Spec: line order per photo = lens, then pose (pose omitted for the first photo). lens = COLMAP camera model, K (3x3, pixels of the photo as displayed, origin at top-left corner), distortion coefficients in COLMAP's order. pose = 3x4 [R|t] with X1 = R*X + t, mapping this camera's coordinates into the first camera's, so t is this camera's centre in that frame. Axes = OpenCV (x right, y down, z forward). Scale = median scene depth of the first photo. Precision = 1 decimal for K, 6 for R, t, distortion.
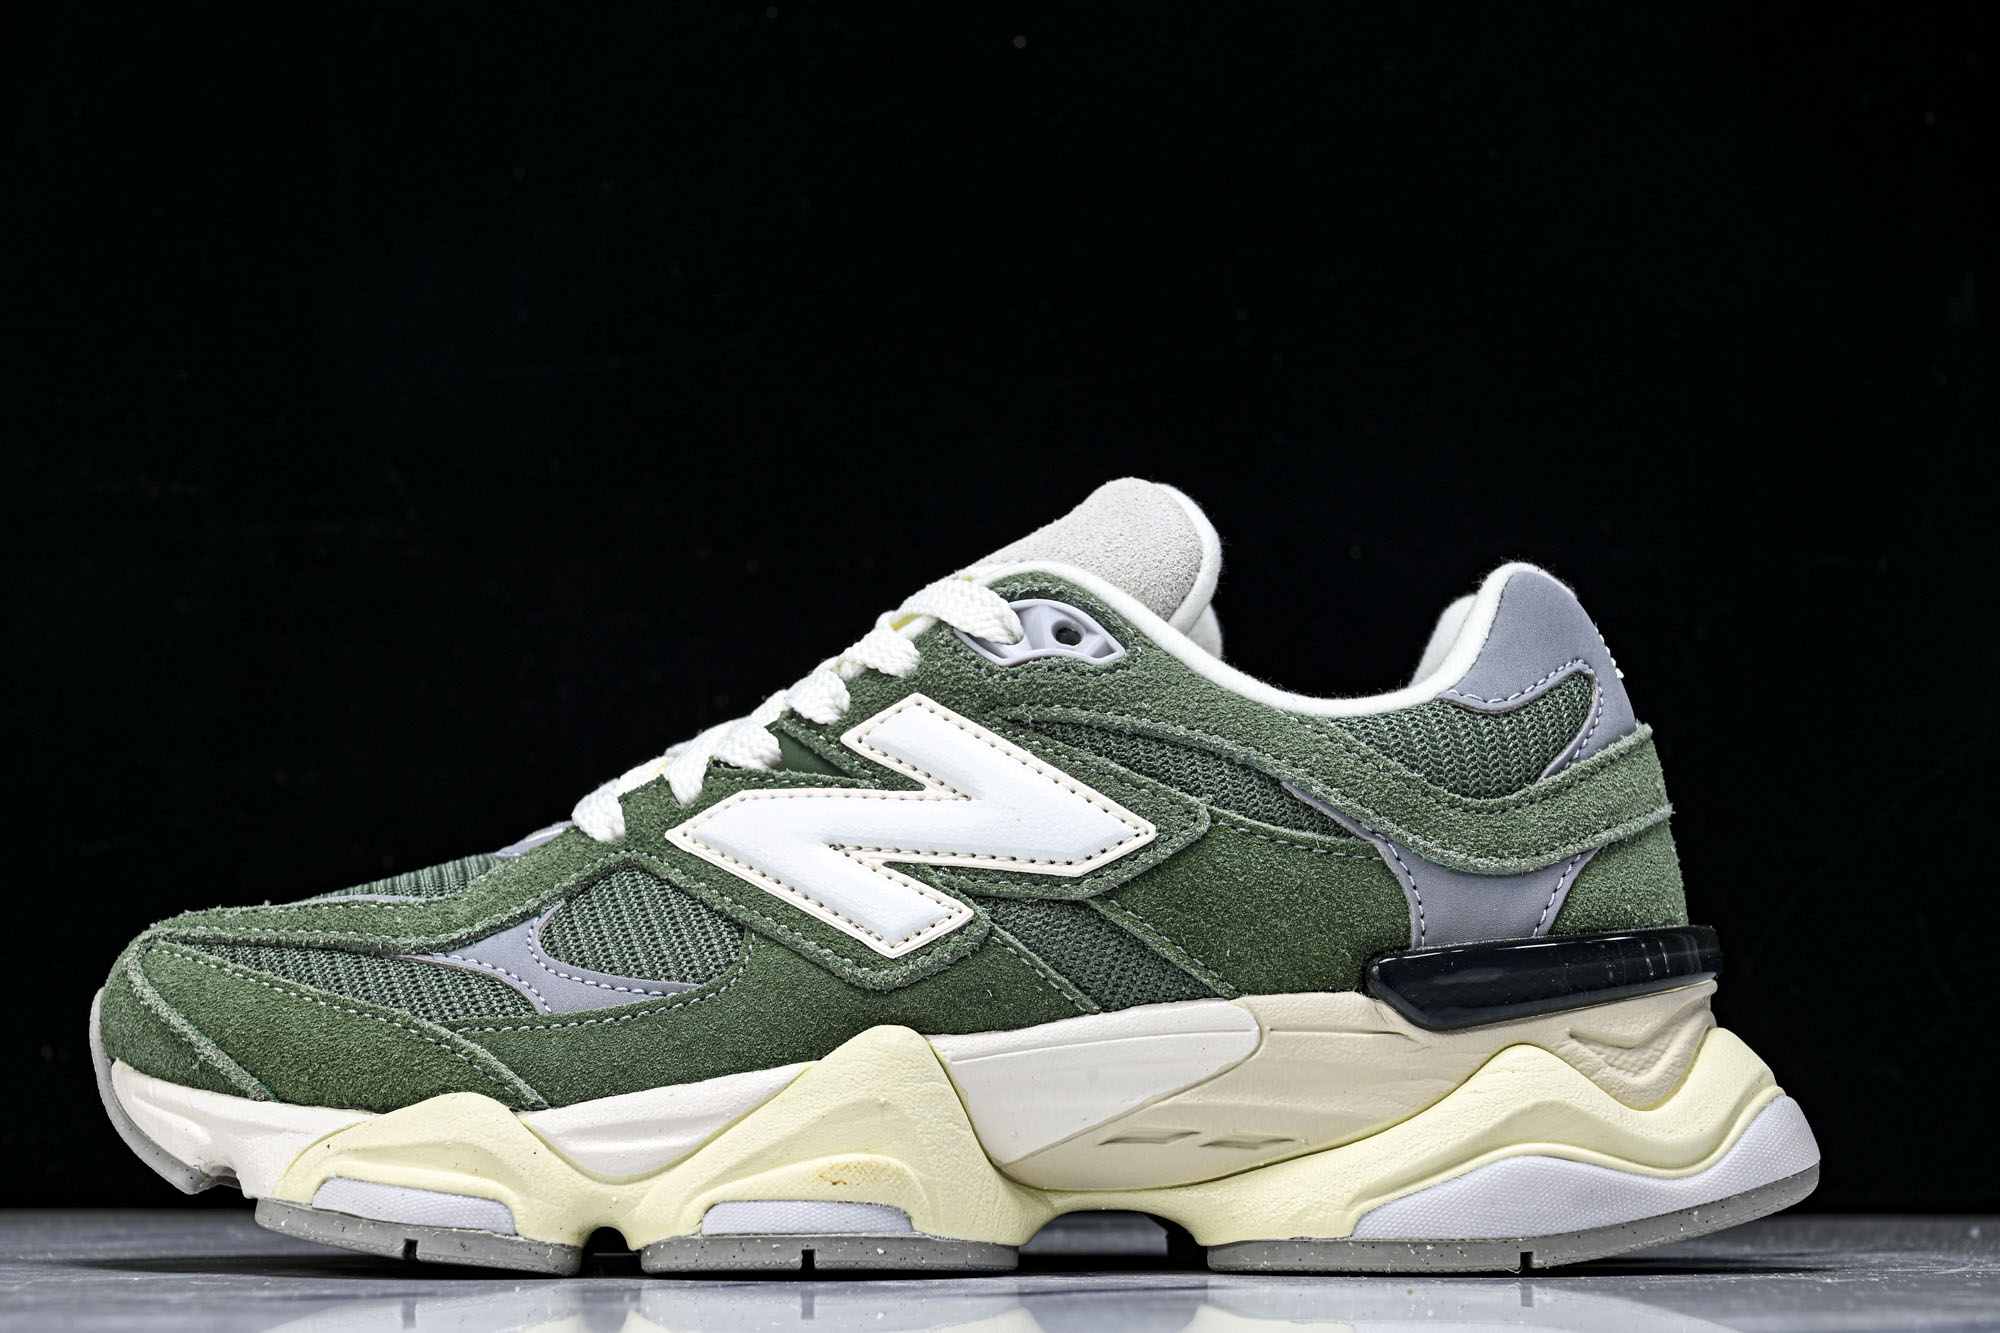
lens RADIAL K [[3716.1, 0, 997.8], [0, 3716.1, 678.8], [0, 0, 1]] dist [0.033877, 0.000000]
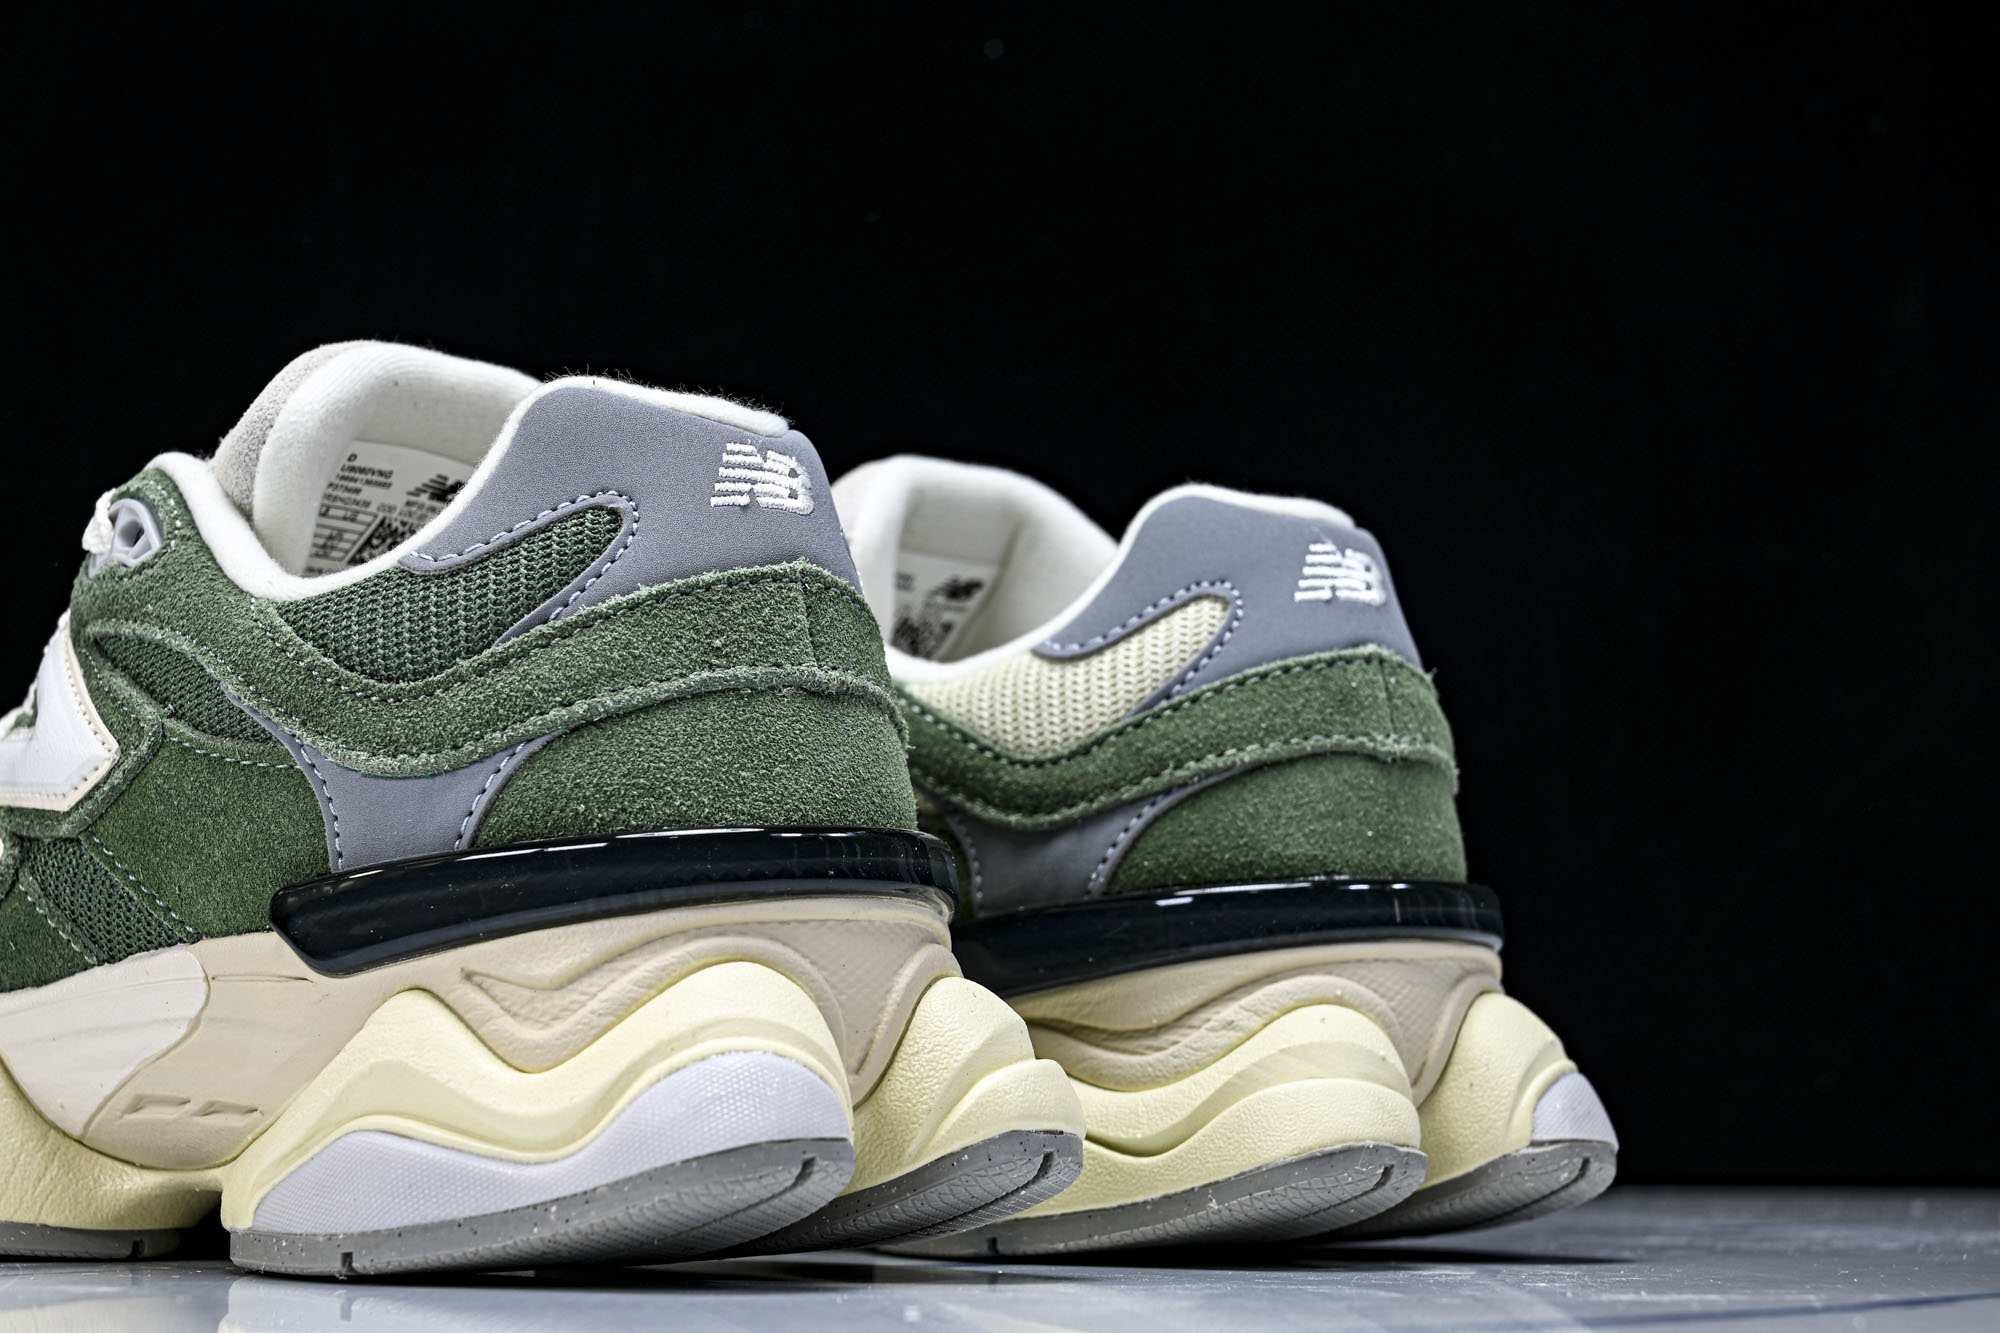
lens RADIAL K [[3610.2, 0, 995.9], [0, 3610.2, 690.7], [0, 0, 1]] dist [0.027799, 0.000000]
pose [[0.676829, -0.084552, -0.731269, 0.784135], [0.072213, 0.996217, -0.048349, 0.081069], [0.732590, -0.020084, 0.680374, 0.572372]]
